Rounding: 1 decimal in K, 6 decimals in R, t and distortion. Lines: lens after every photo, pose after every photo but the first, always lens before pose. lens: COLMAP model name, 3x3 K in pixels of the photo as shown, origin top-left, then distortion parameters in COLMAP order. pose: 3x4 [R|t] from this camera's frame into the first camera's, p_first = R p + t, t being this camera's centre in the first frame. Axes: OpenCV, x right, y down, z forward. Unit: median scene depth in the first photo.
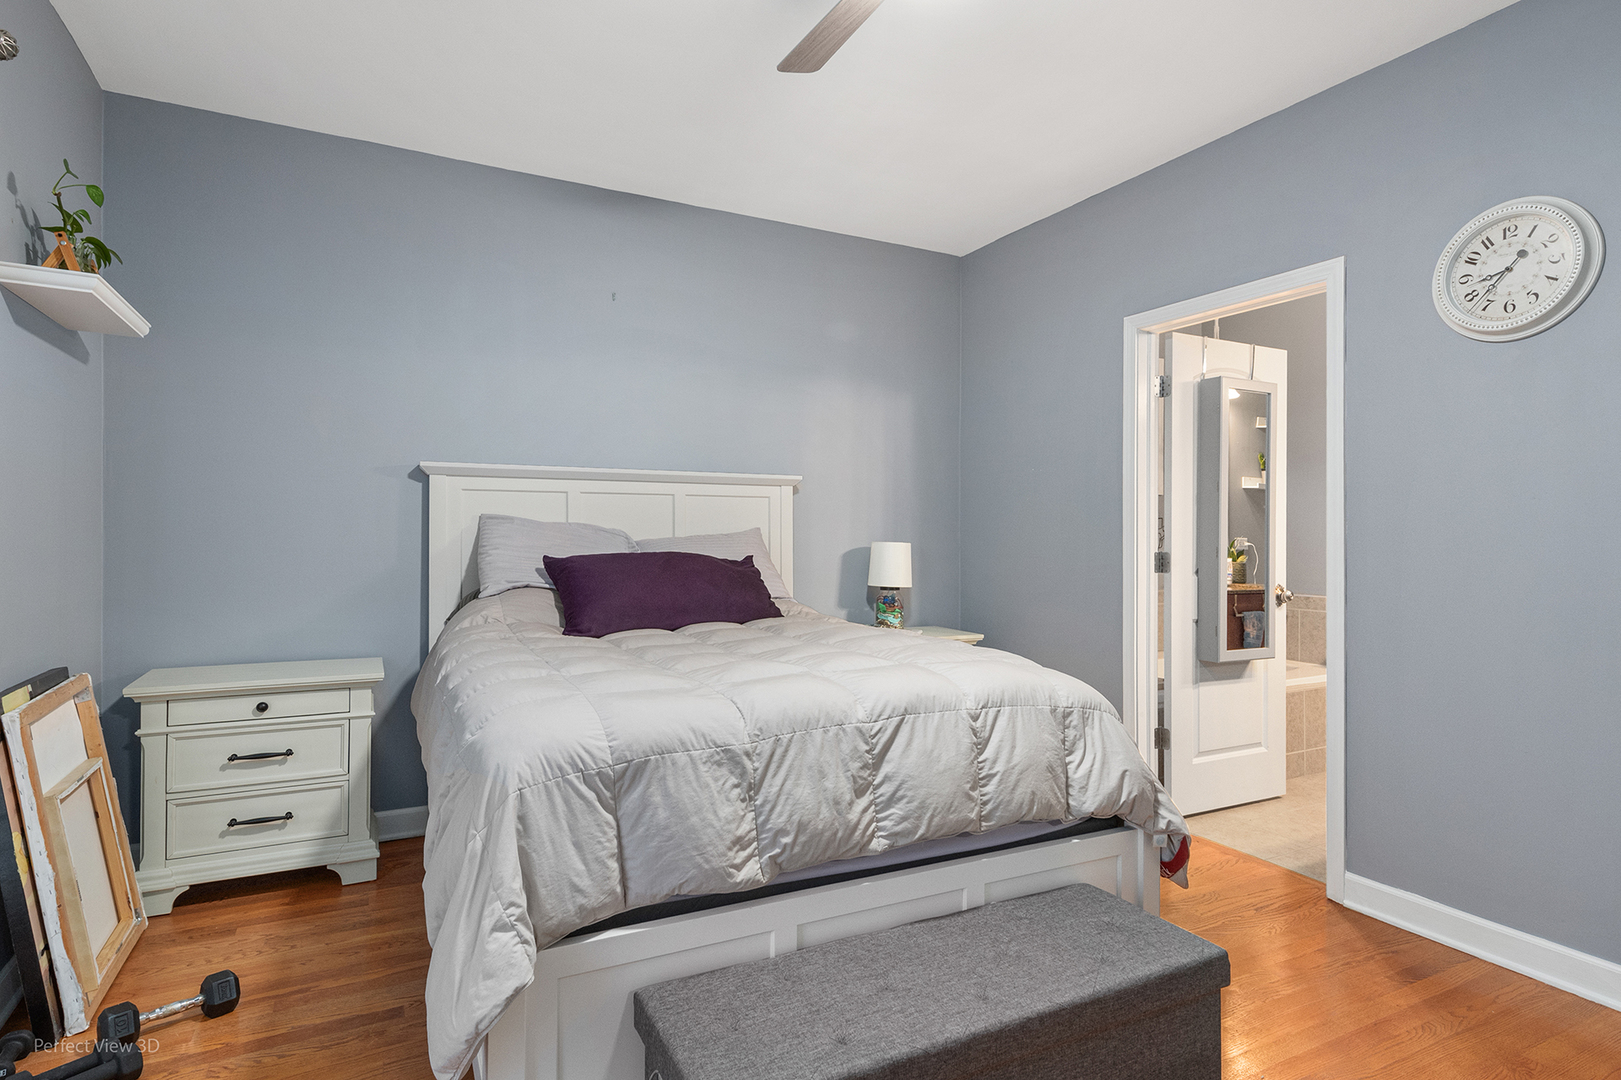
lens RADIAL K [[849.7, 0, 809.2], [0, 849.7, 532.5], [0, 0, 1]] dist [0.010003, -0.004110]
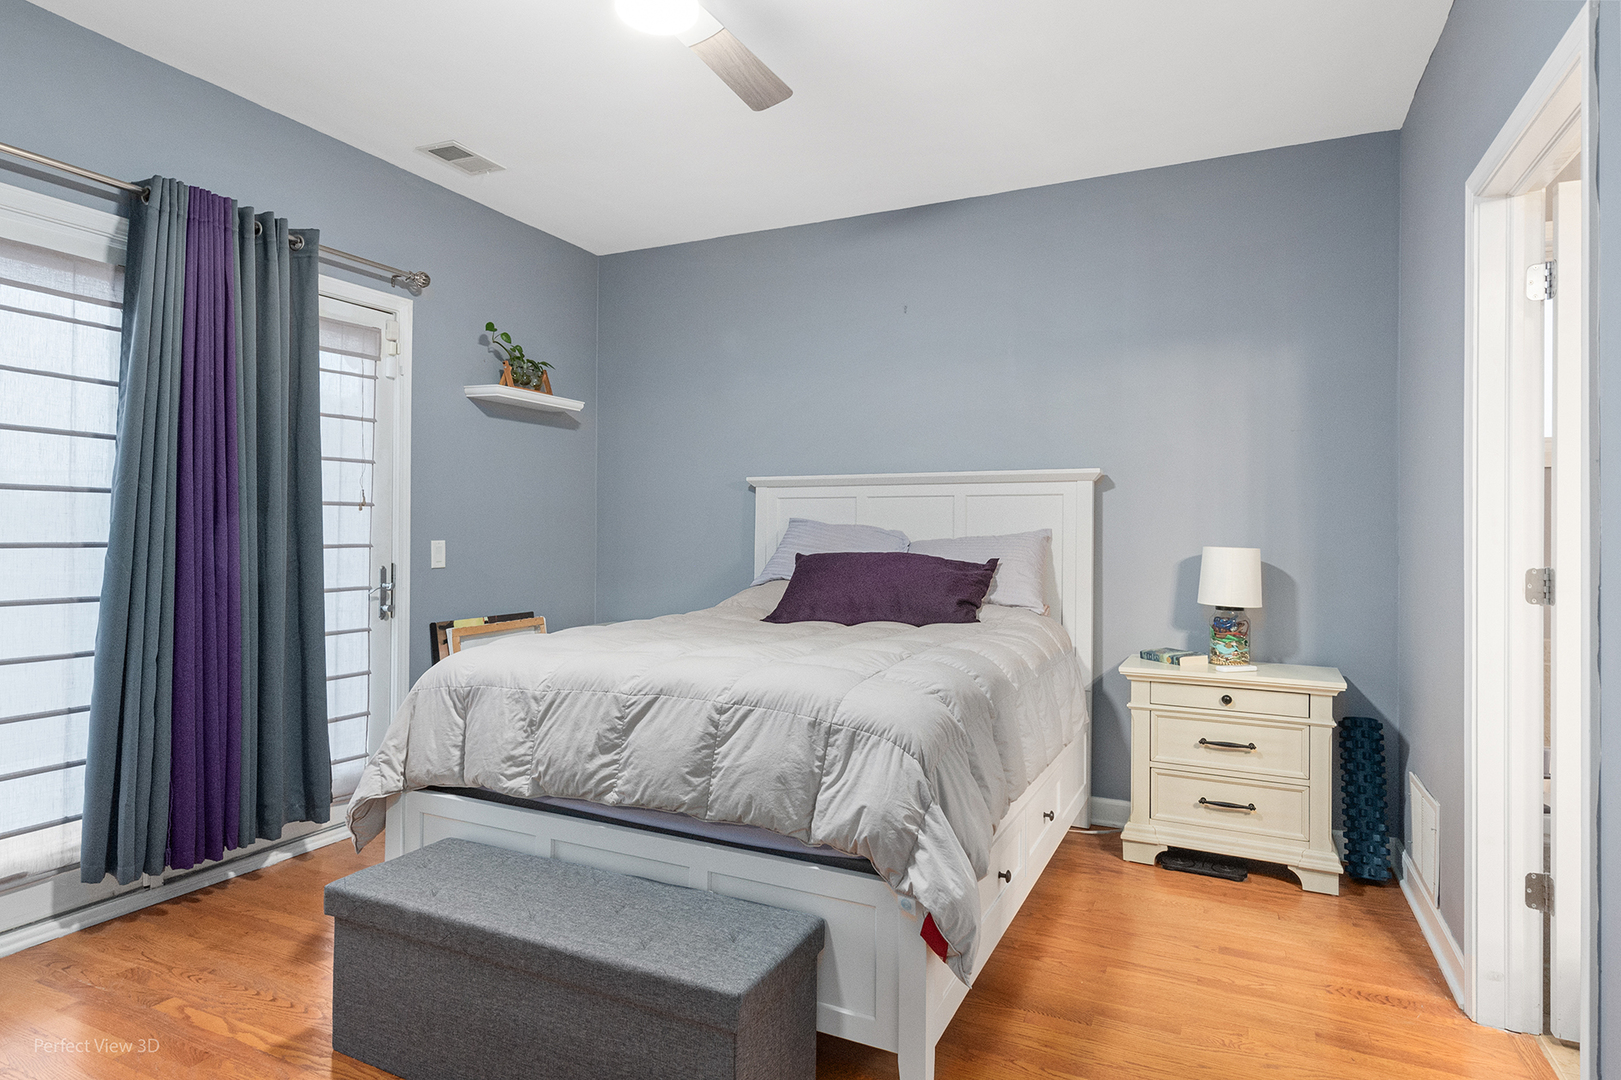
lens RADIAL K [[918.9, 0, 804.0], [0, 918.9, 537.8], [0, 0, 1]] dist [-0.000333, -0.000343]
pose [[0.605211, 0.005562, -0.796046, 1.220850], [-0.006266, 0.999978, 0.002223, 0.006784], [0.796041, 0.003643, 0.605232, 0.440256]]
